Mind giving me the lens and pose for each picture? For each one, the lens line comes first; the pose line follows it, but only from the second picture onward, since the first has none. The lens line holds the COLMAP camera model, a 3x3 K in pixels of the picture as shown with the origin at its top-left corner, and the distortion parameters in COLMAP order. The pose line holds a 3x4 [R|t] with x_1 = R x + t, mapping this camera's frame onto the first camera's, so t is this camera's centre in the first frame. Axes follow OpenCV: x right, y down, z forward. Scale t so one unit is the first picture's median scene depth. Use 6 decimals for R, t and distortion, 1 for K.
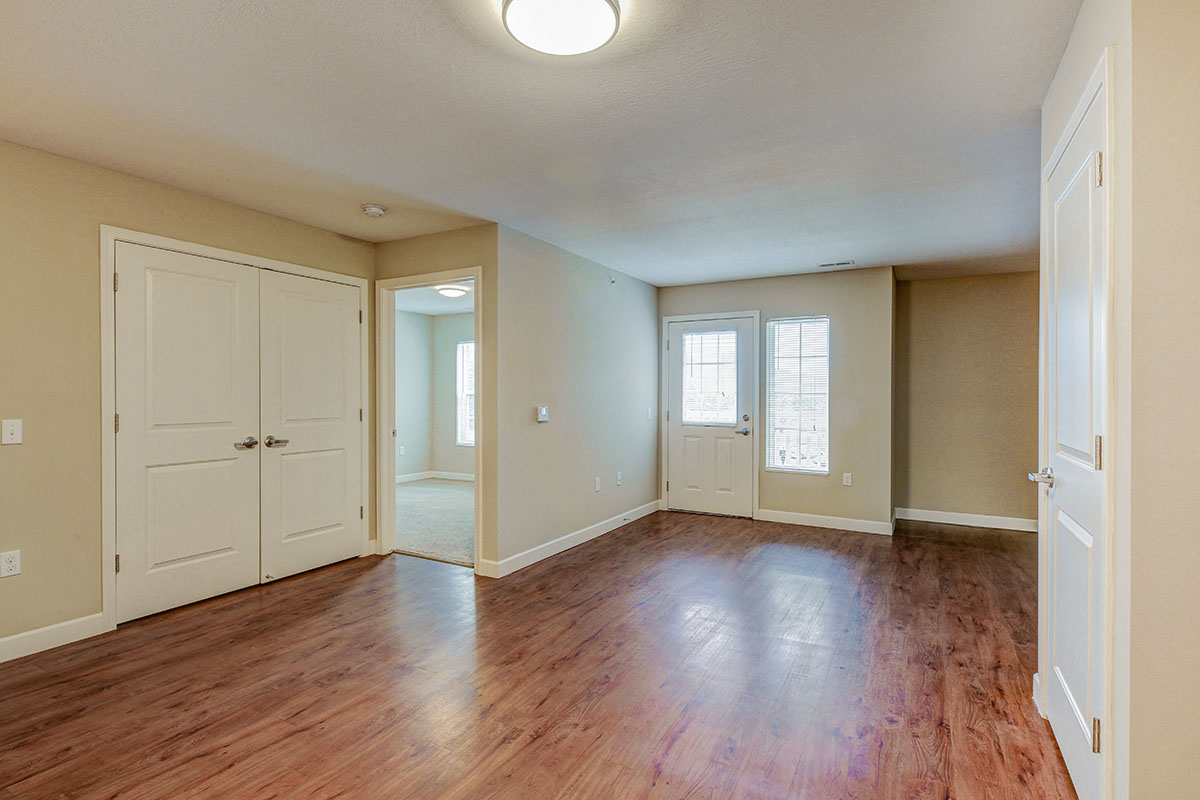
lens RADIAL K [[579.7, 0, 598.1], [0, 579.7, 397.3], [0, 0, 1]] dist [0.000710, 0.000054]
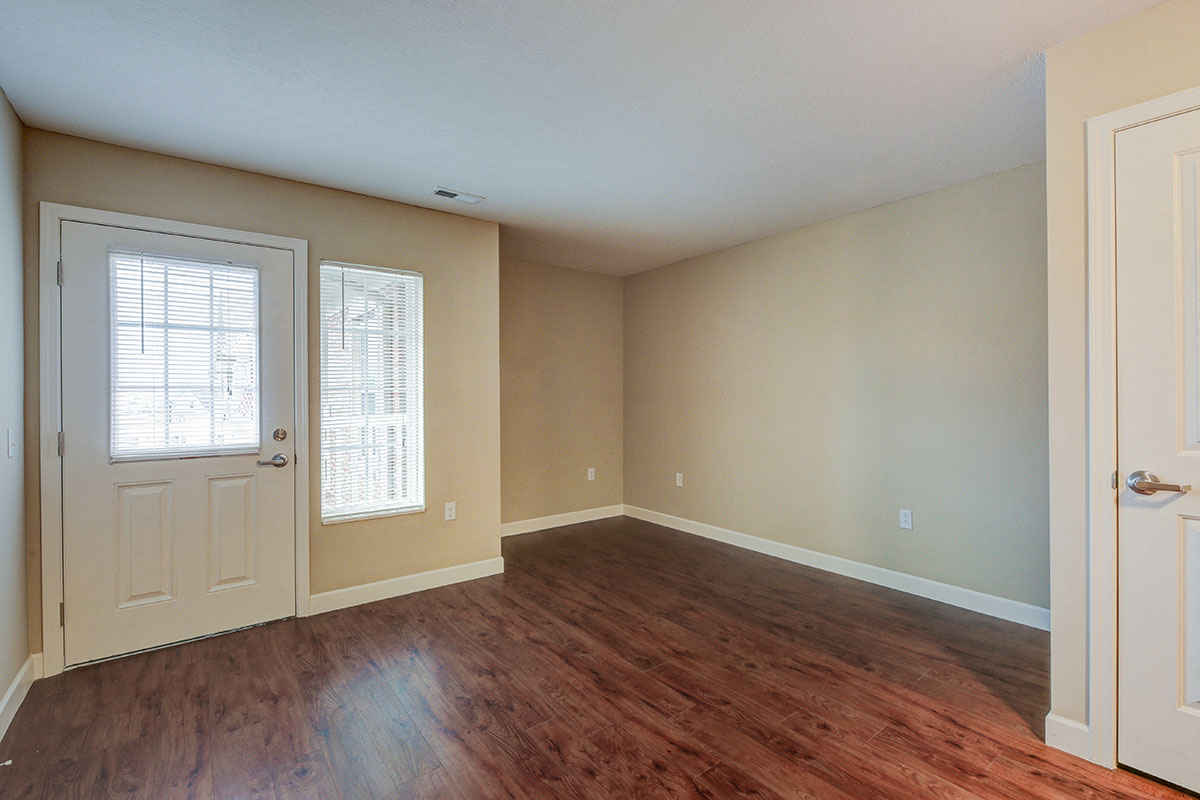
lens RADIAL K [[538.7, 0, 600.3], [0, 538.7, 393.3], [0, 0, 1]] dist [-0.001896, -0.000492]
pose [[0.391248, -0.008853, 0.920243, -0.089129], [0.012702, 0.999910, 0.004219, -0.001180], [-0.920198, 0.010039, 0.391325, 0.533896]]
